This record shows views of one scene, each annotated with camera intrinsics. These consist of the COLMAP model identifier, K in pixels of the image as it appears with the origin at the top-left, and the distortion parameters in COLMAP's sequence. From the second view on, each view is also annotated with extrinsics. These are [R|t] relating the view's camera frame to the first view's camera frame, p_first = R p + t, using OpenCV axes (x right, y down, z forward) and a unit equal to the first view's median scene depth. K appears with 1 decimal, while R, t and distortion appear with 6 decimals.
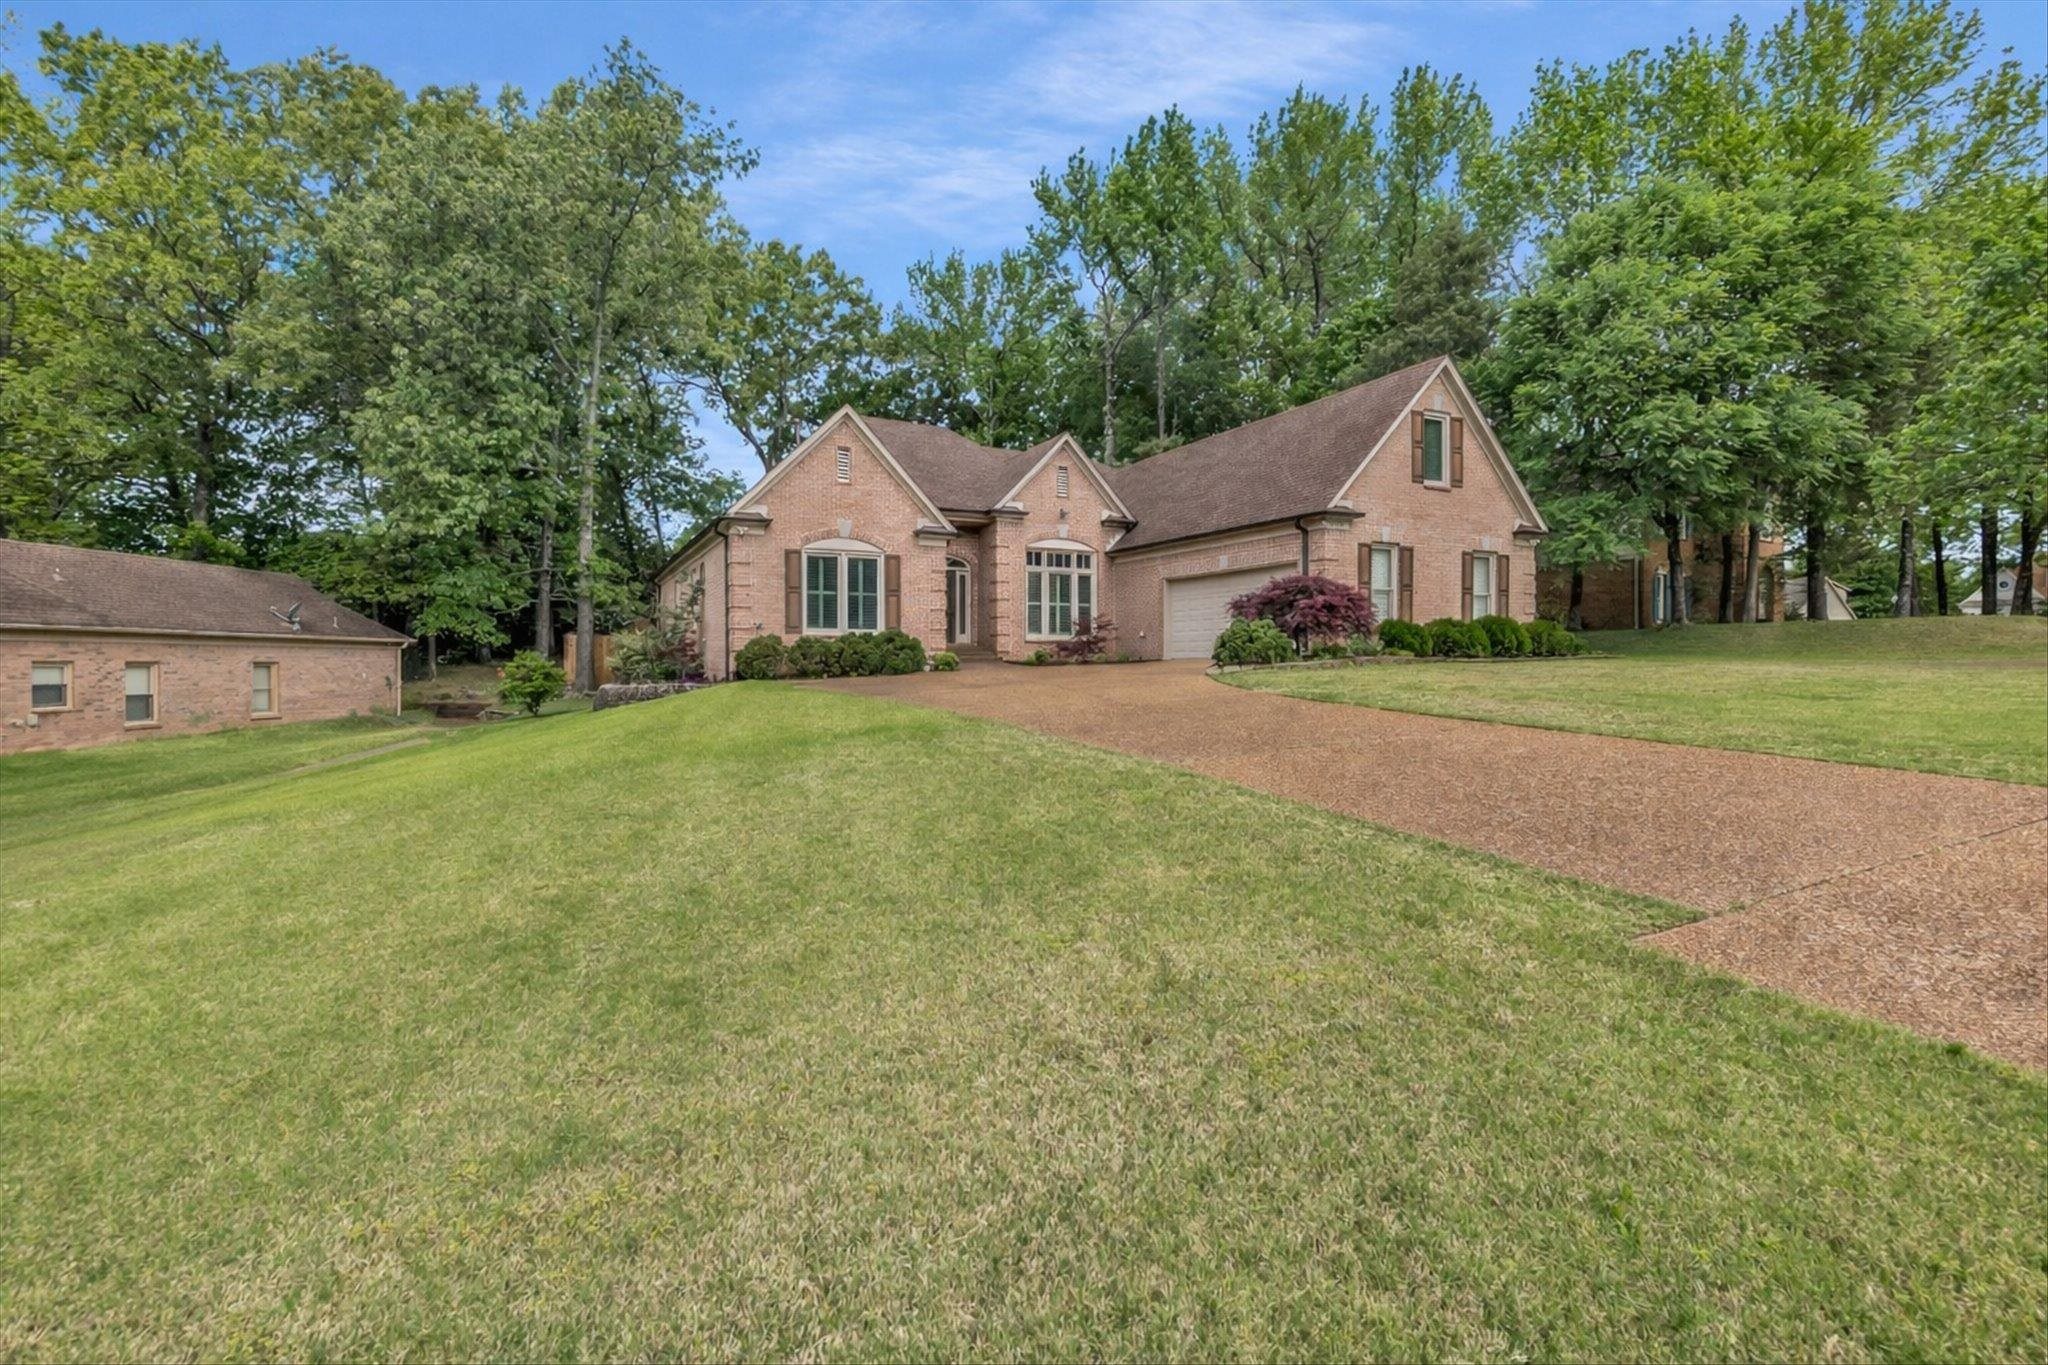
lens RADIAL K [[898.1, 0, 1030.9], [0, 898.1, 683.5], [0, 0, 1]] dist [-0.006603, 0.002005]
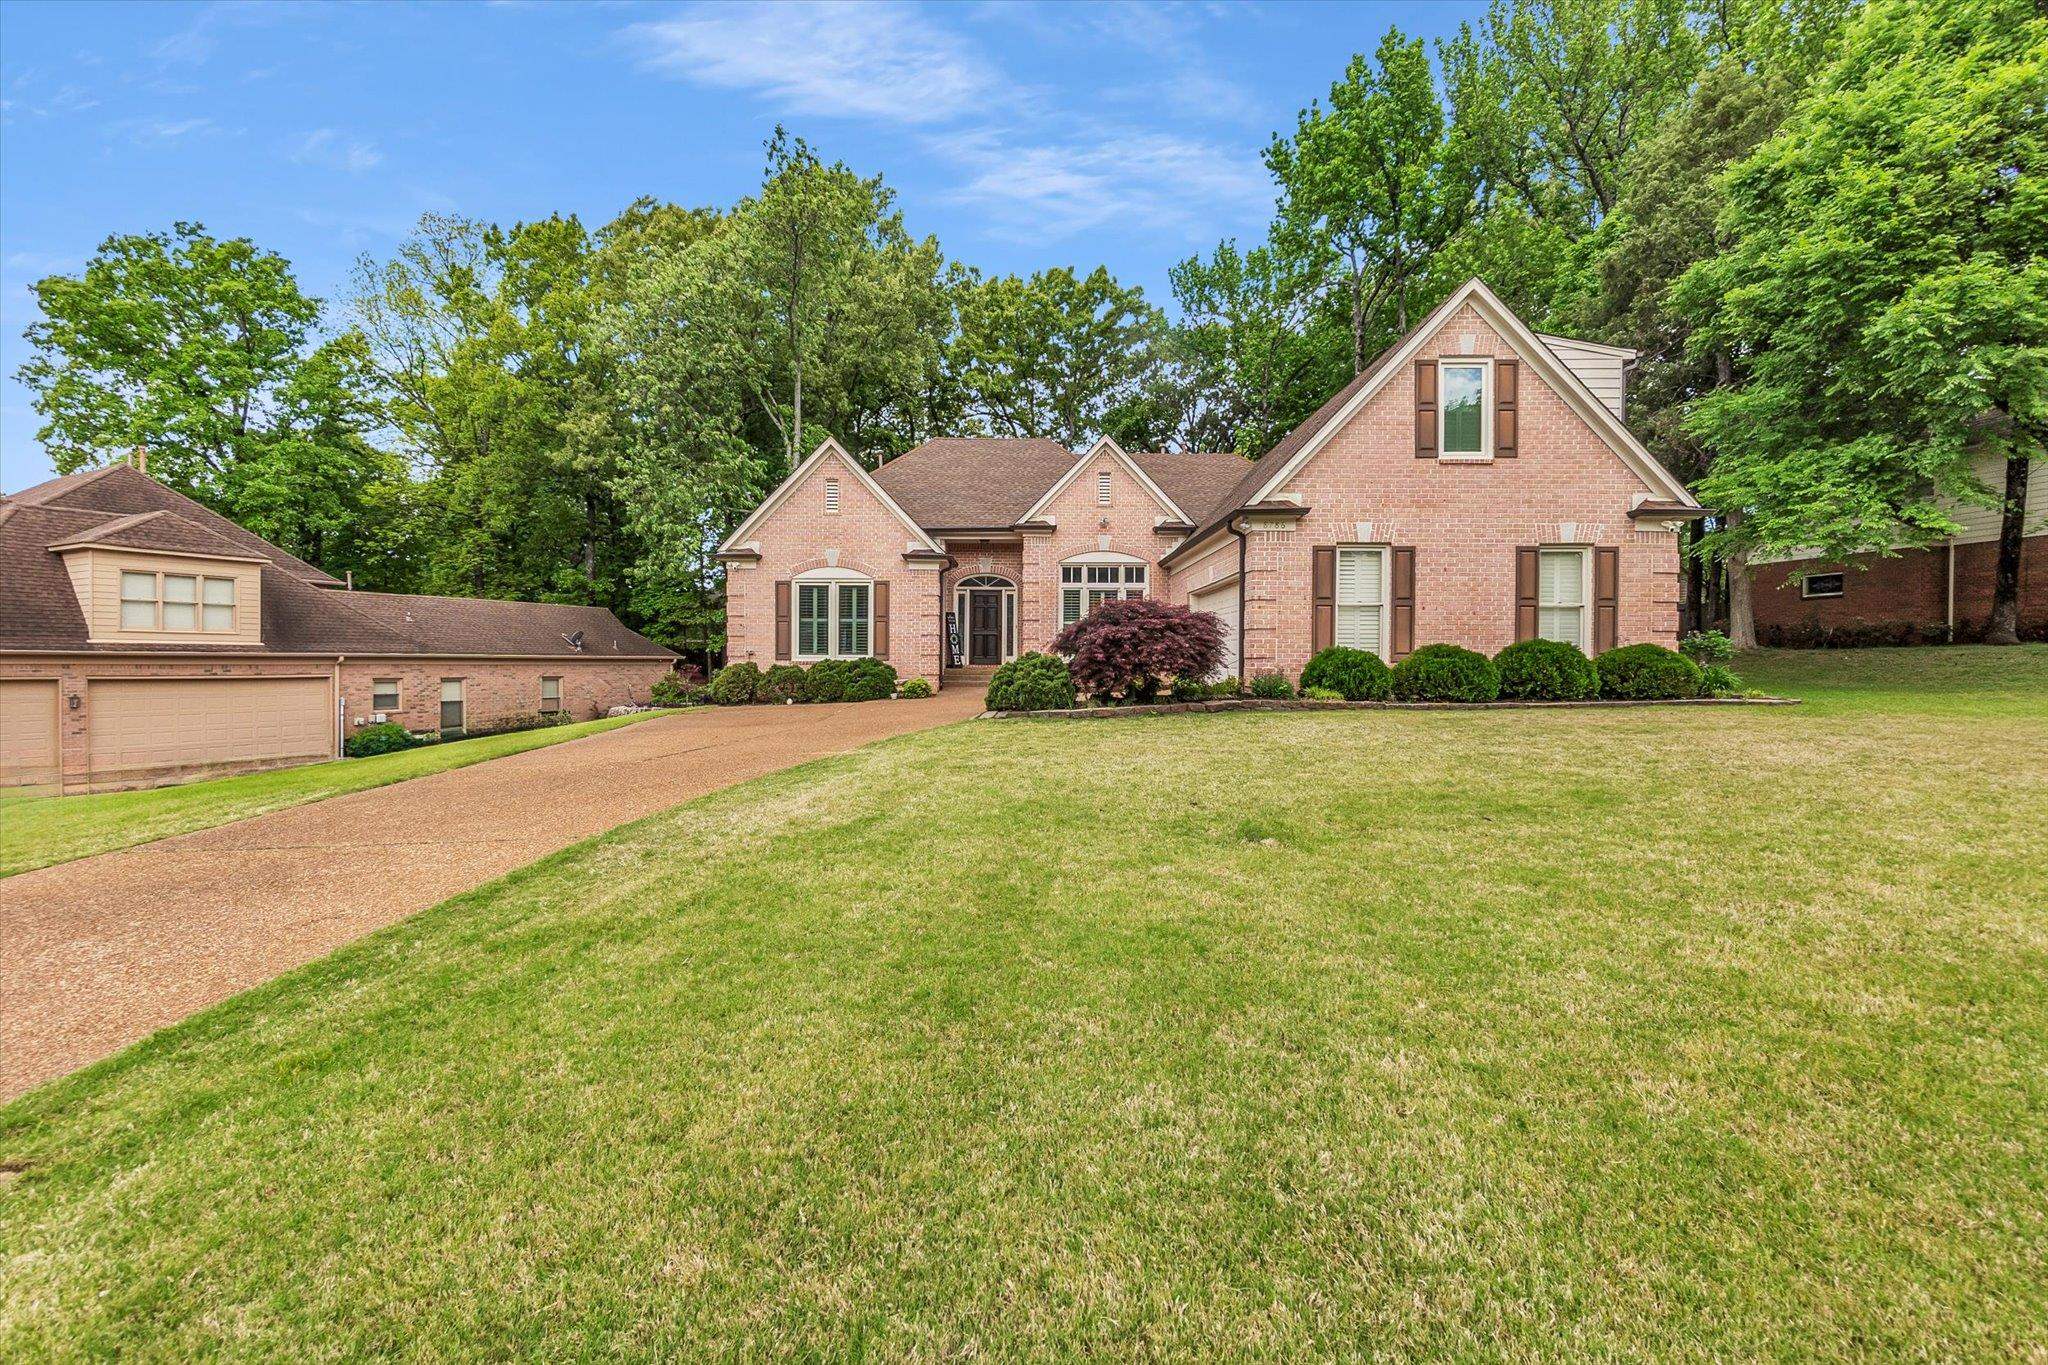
lens RADIAL K [[898.1, 0, 1032.9], [0, 898.1, 666.9], [0, 0, 1]] dist [-0.006603, 0.002005]
pose [[0.891270, 0.005985, -0.453433, 0.441024], [-0.014851, 0.999762, -0.015995, -0.033690], [0.453230, 0.020990, 0.891147, 0.189413]]
